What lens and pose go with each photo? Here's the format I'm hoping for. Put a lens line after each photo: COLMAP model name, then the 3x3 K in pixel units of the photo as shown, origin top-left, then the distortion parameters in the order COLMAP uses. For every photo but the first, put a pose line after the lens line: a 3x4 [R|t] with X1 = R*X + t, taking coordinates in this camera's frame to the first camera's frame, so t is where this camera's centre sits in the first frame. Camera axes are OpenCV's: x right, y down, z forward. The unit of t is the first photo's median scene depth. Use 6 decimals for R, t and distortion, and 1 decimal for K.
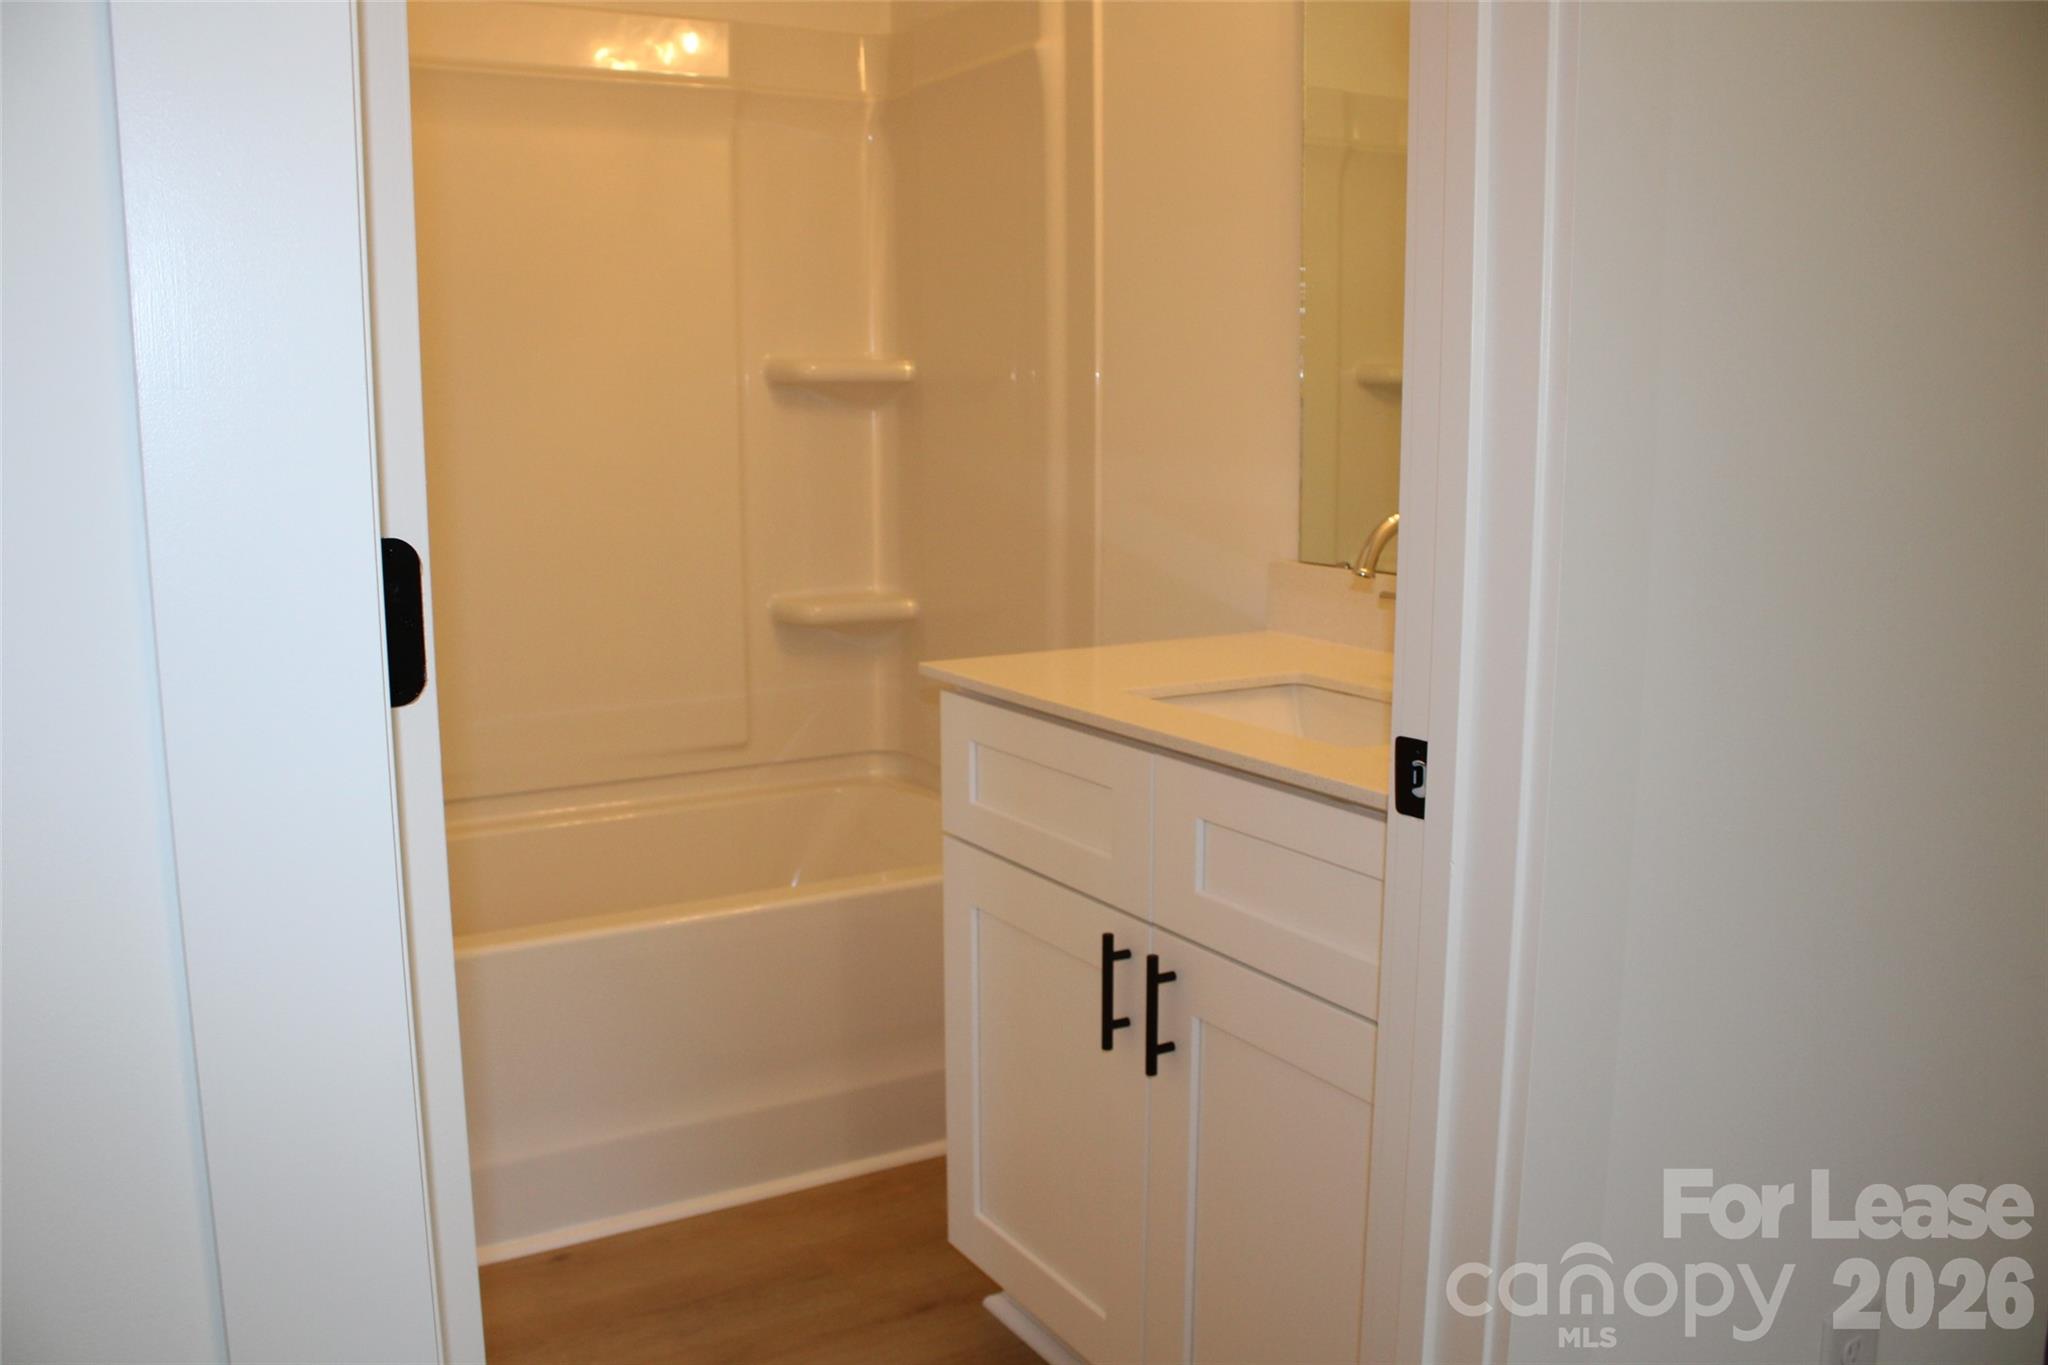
lens RADIAL K [[1719.2, 0, 1036.7], [0, 1719.2, 690.2], [0, 0, 1]] dist [-0.162874, 0.146833]
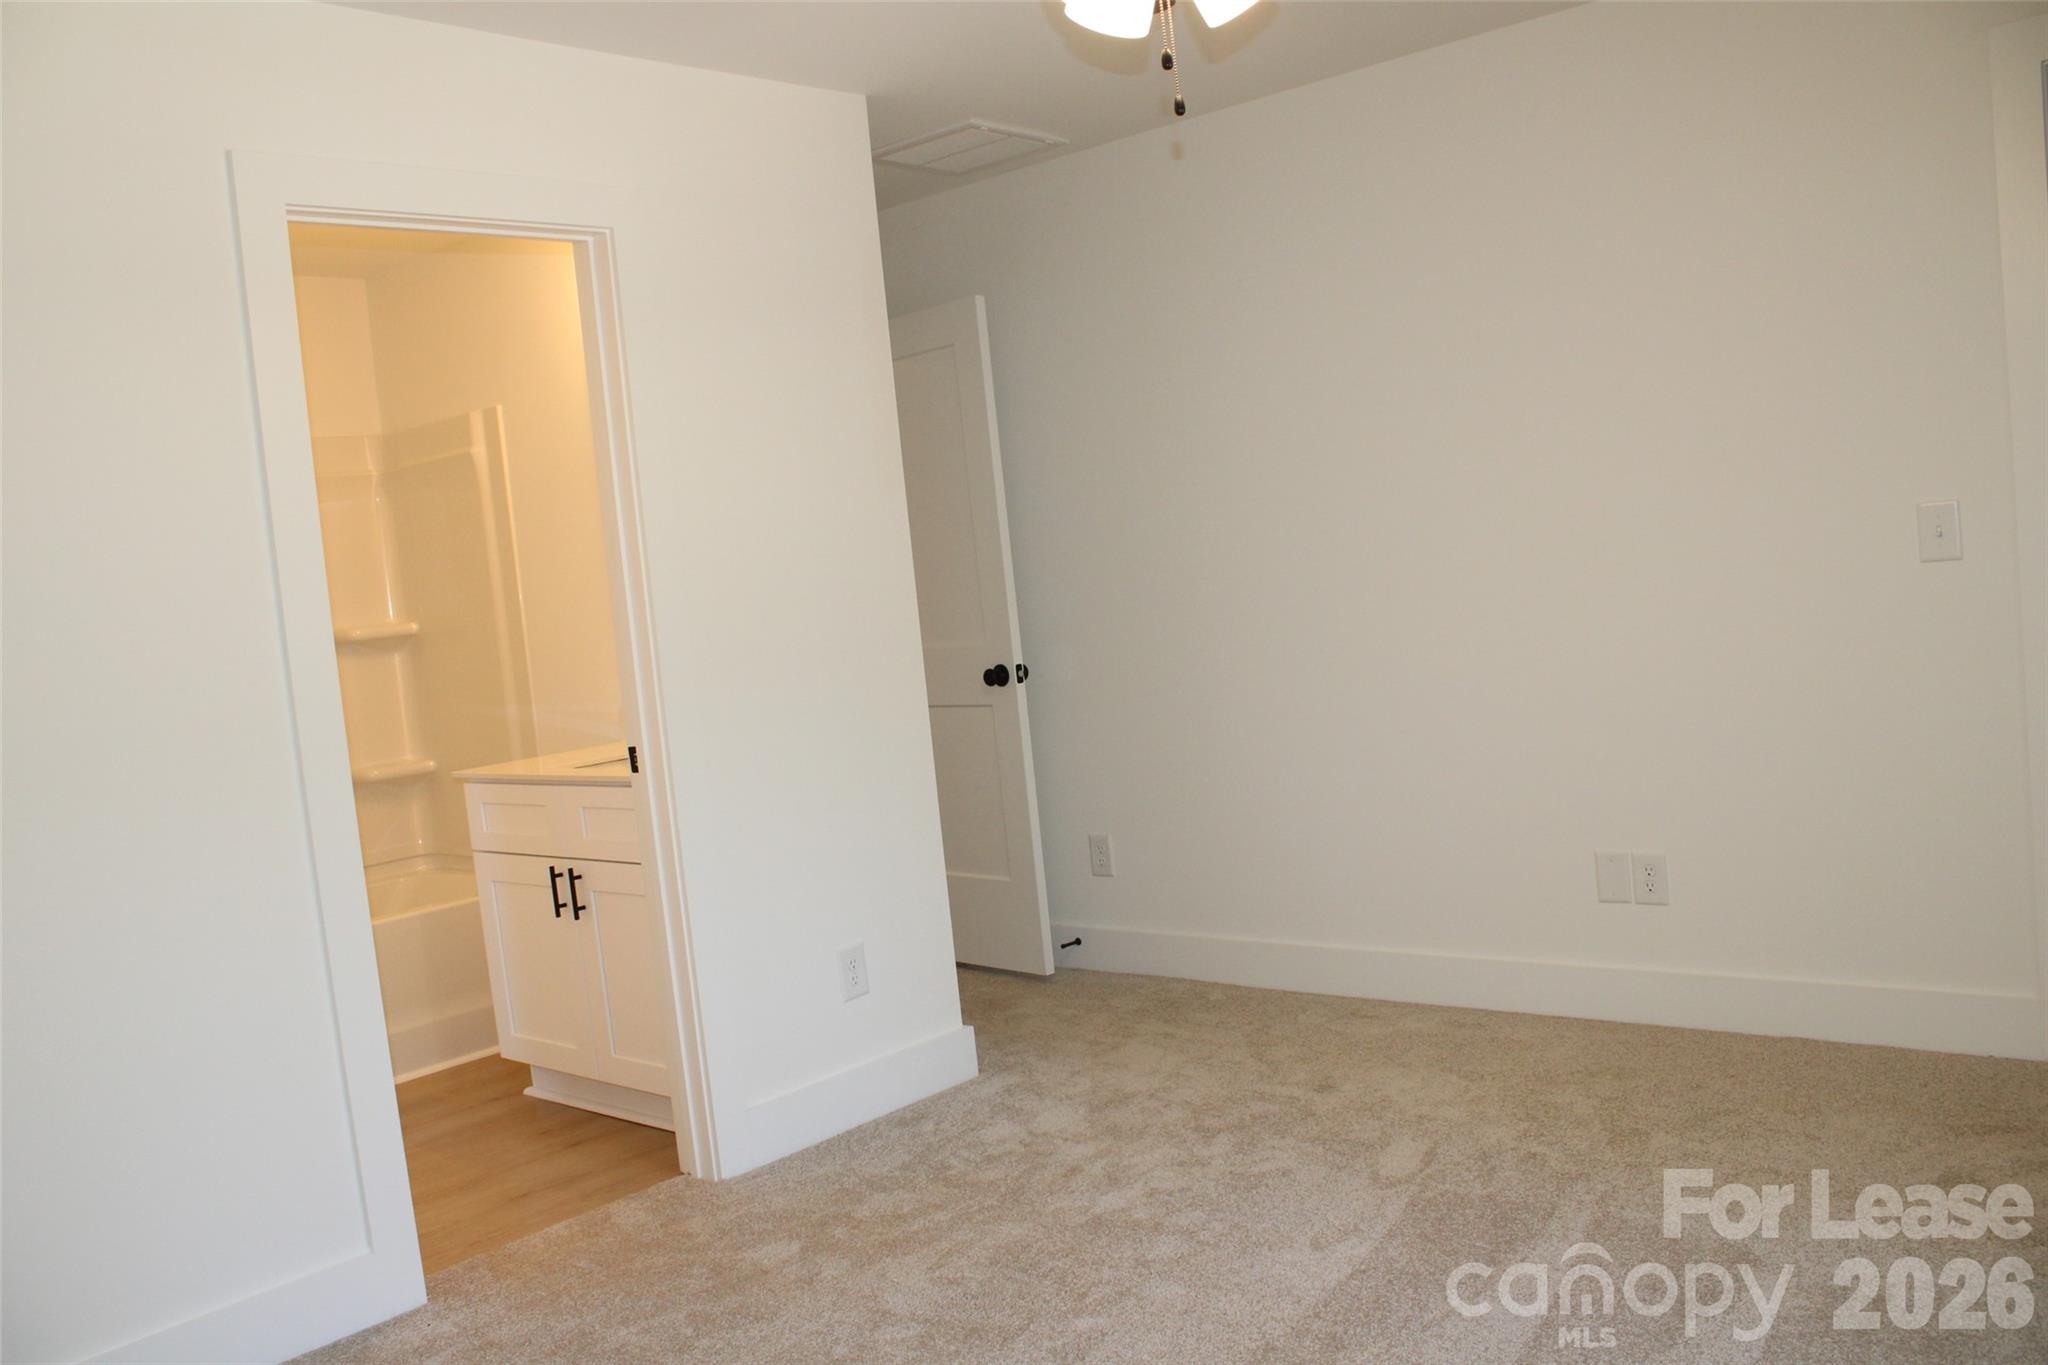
lens RADIAL K [[1719.2, 0, 1023.5], [0, 1719.2, 688.5], [0, 0, 1]] dist [-0.162874, 0.146833]
pose [[0.948764, -0.117707, 0.293245, 0.001535], [0.147641, 0.985632, -0.082050, 0.132179], [-0.279373, 0.121141, 0.952510, -1.001902]]
